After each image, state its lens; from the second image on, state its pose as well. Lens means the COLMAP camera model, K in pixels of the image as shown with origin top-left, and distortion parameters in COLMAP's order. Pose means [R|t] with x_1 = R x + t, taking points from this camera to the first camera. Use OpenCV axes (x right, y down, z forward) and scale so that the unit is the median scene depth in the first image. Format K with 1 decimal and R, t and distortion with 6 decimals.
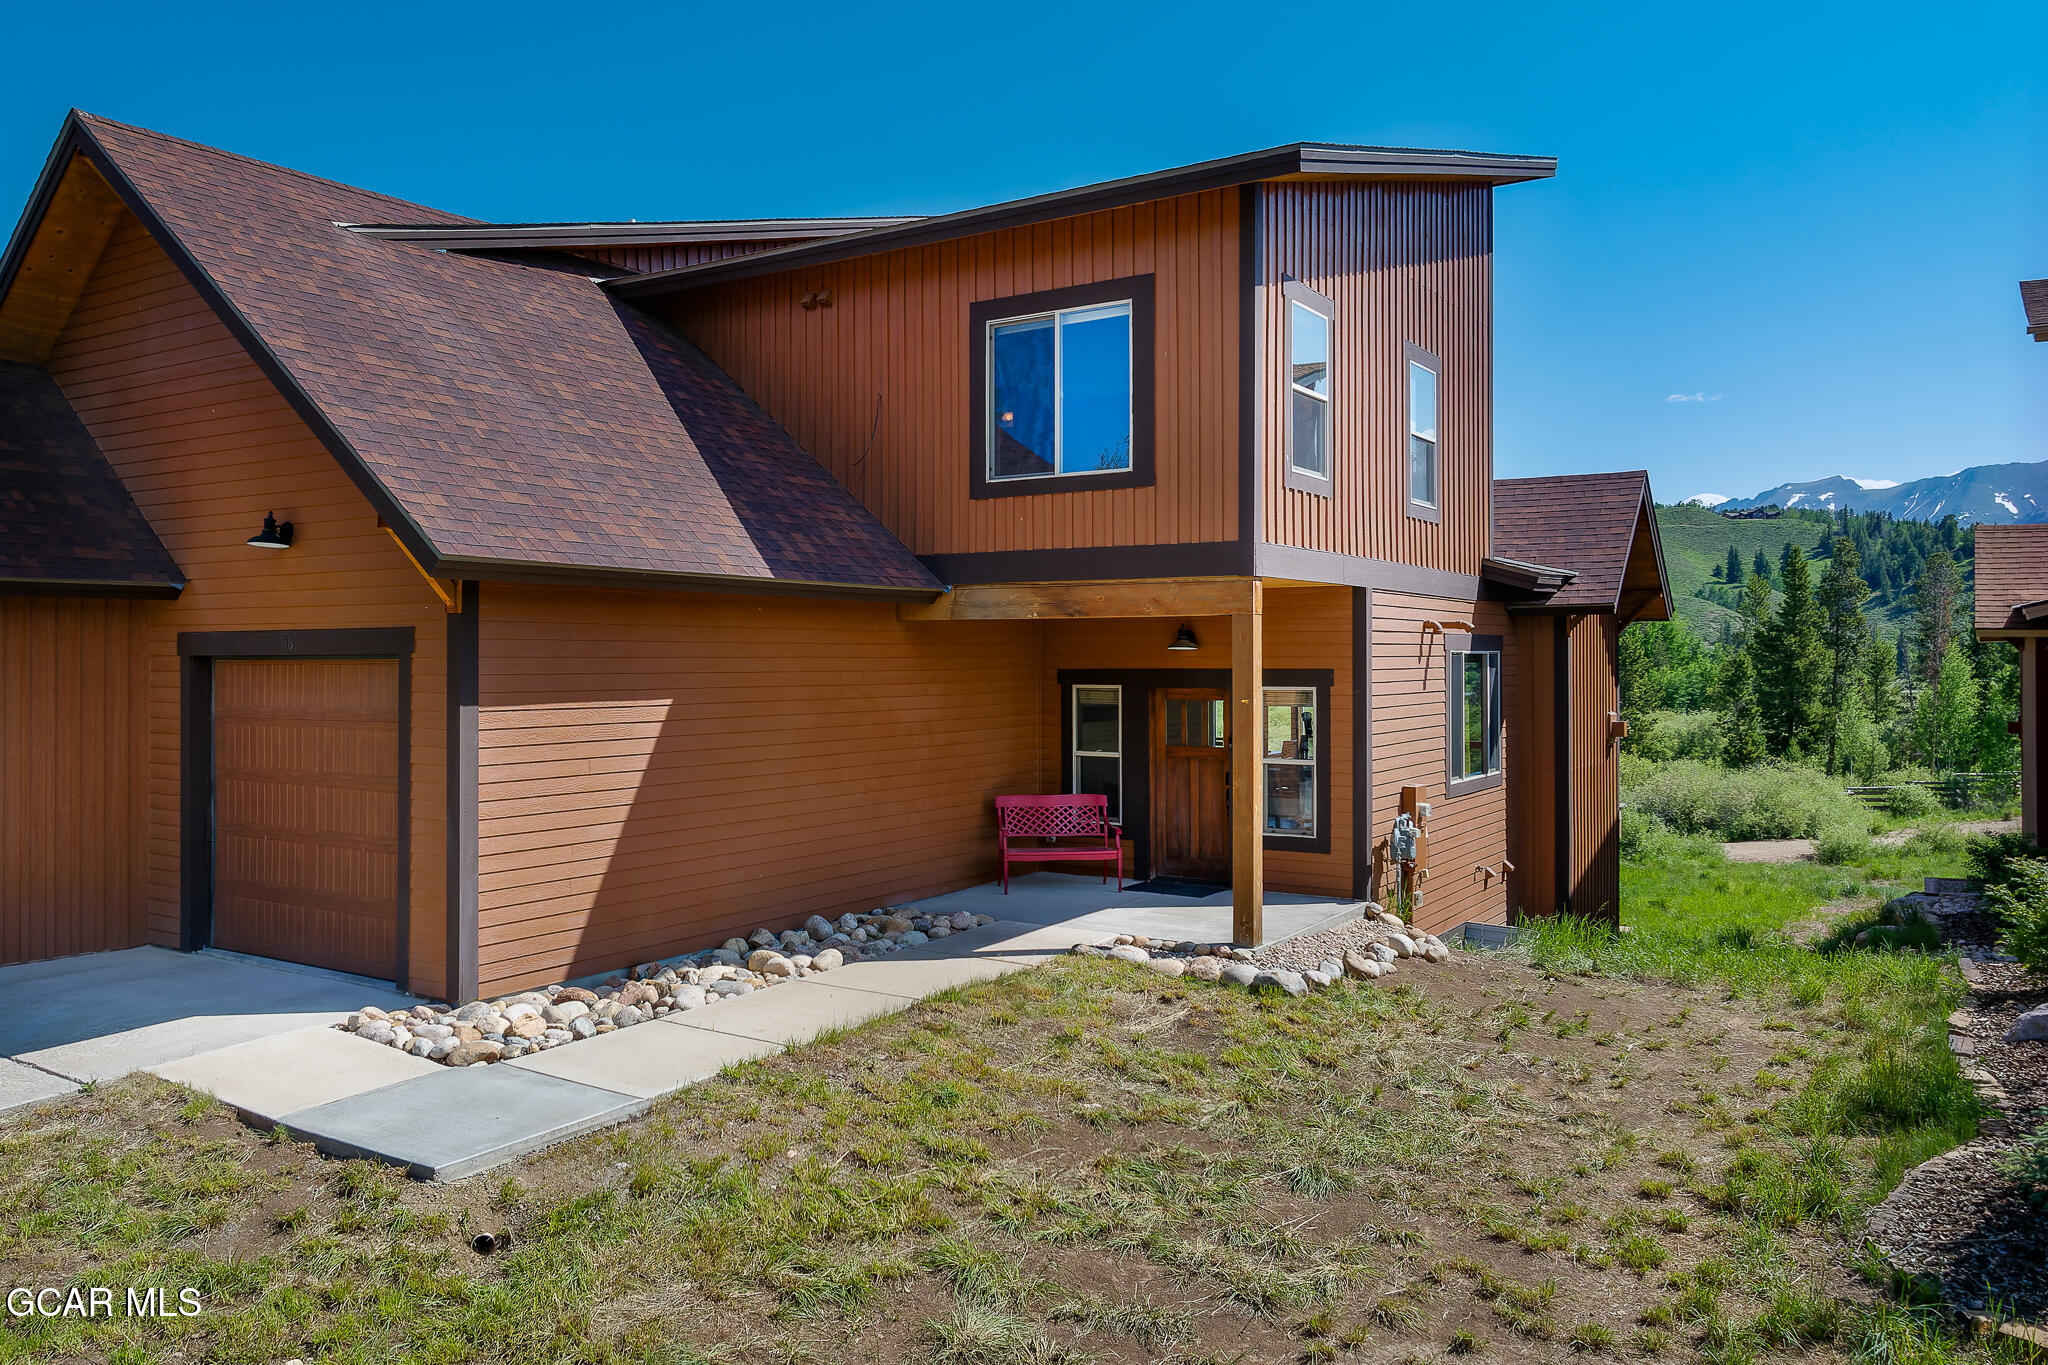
lens RADIAL K [[1499.1, 0, 1016.1], [0, 1499.1, 635.0], [0, 0, 1]] dist [-0.001329, -0.001549]
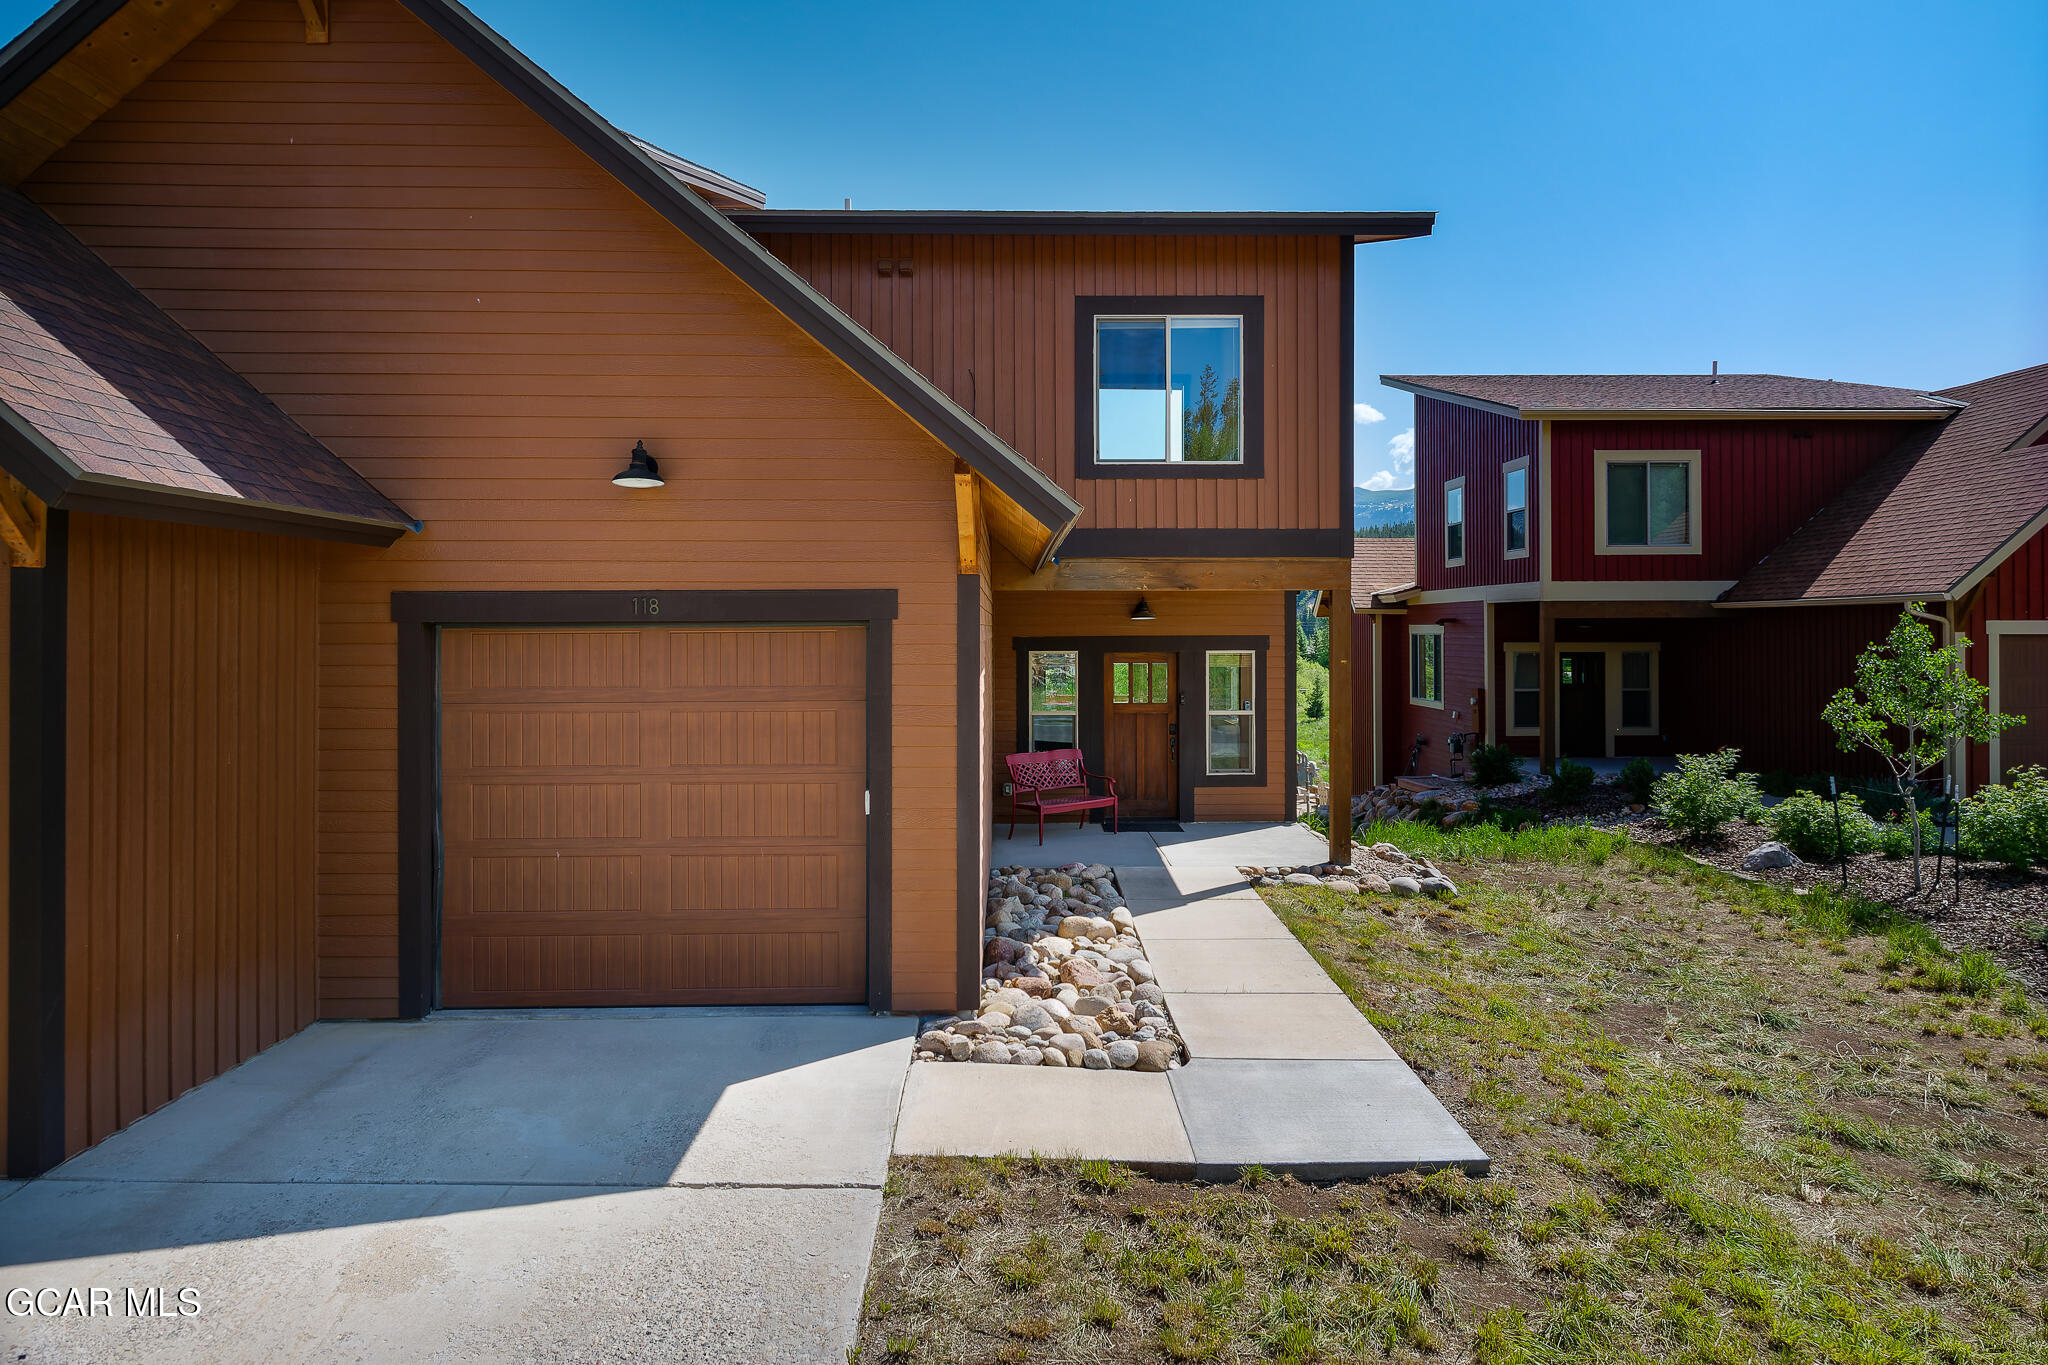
lens RADIAL K [[1277.2, 0, 1026.6], [0, 1277.2, 610.6], [0, 0, 1]] dist [-0.000208, 0.000303]
pose [[0.822527, 0.007157, 0.568681, -0.620668], [-0.006531, 0.999974, -0.003138, 0.007639], [-0.568688, -0.001132, 0.822552, 0.285936]]
